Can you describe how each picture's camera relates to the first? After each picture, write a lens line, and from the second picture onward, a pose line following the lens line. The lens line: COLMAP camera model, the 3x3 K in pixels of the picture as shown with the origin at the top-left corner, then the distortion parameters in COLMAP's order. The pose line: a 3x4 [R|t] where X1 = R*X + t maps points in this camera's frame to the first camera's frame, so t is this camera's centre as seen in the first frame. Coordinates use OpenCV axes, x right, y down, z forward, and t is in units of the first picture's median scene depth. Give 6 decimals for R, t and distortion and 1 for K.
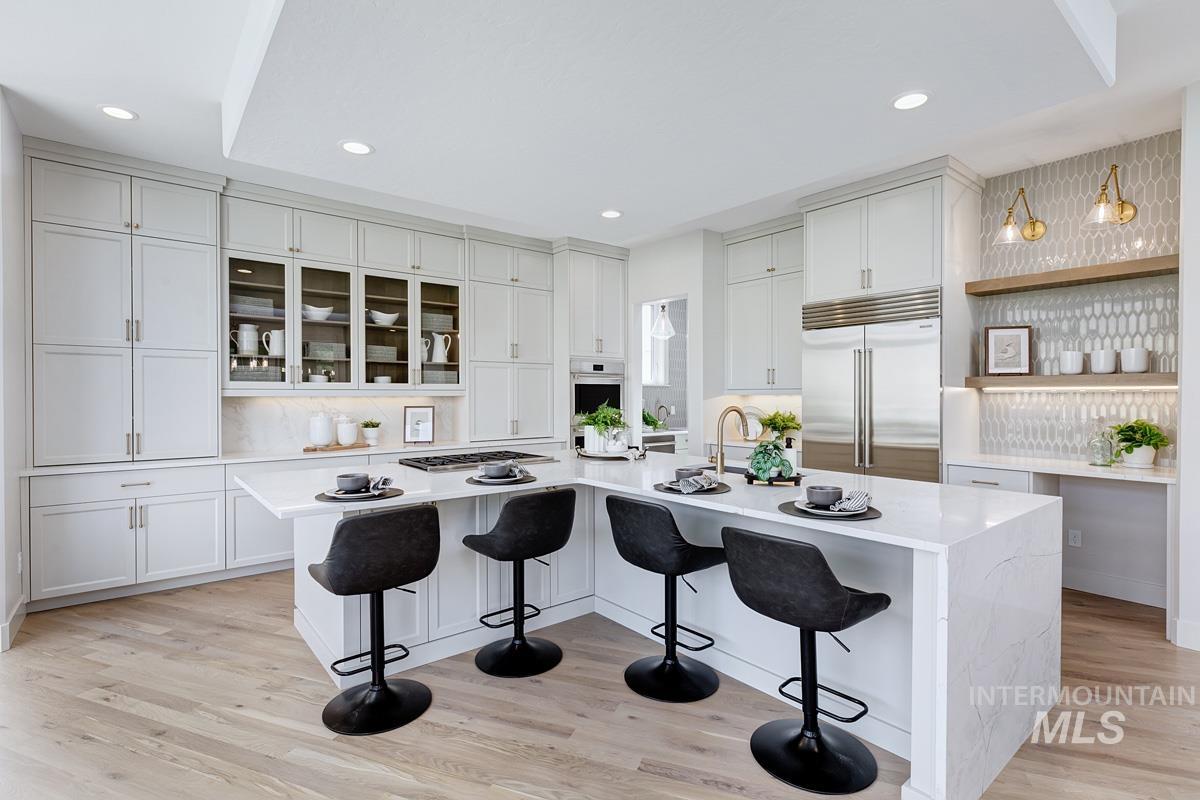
lens RADIAL K [[499.6, 0, 597.8], [0, 499.6, 397.3], [0, 0, 1]] dist [0.001200, 0.000157]
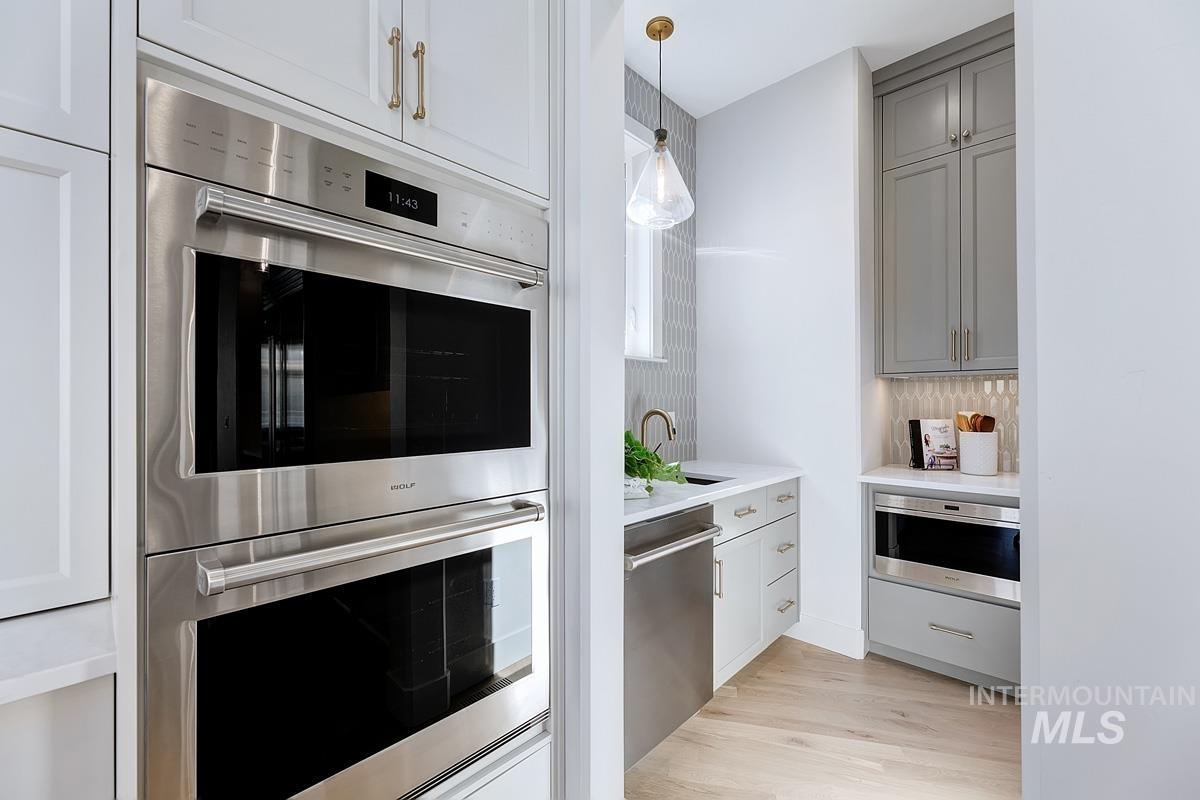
lens RADIAL K [[499.6, 0, 597.8], [0, 499.6, 397.3], [0, 0, 1]] dist [0.001200, 0.000157]
pose [[0.990148, -0.001319, 0.140019, 0.037559], [0.001771, 0.999994, -0.003108, 0.007969], [-0.140014, 0.003325, 0.990144, 0.702736]]
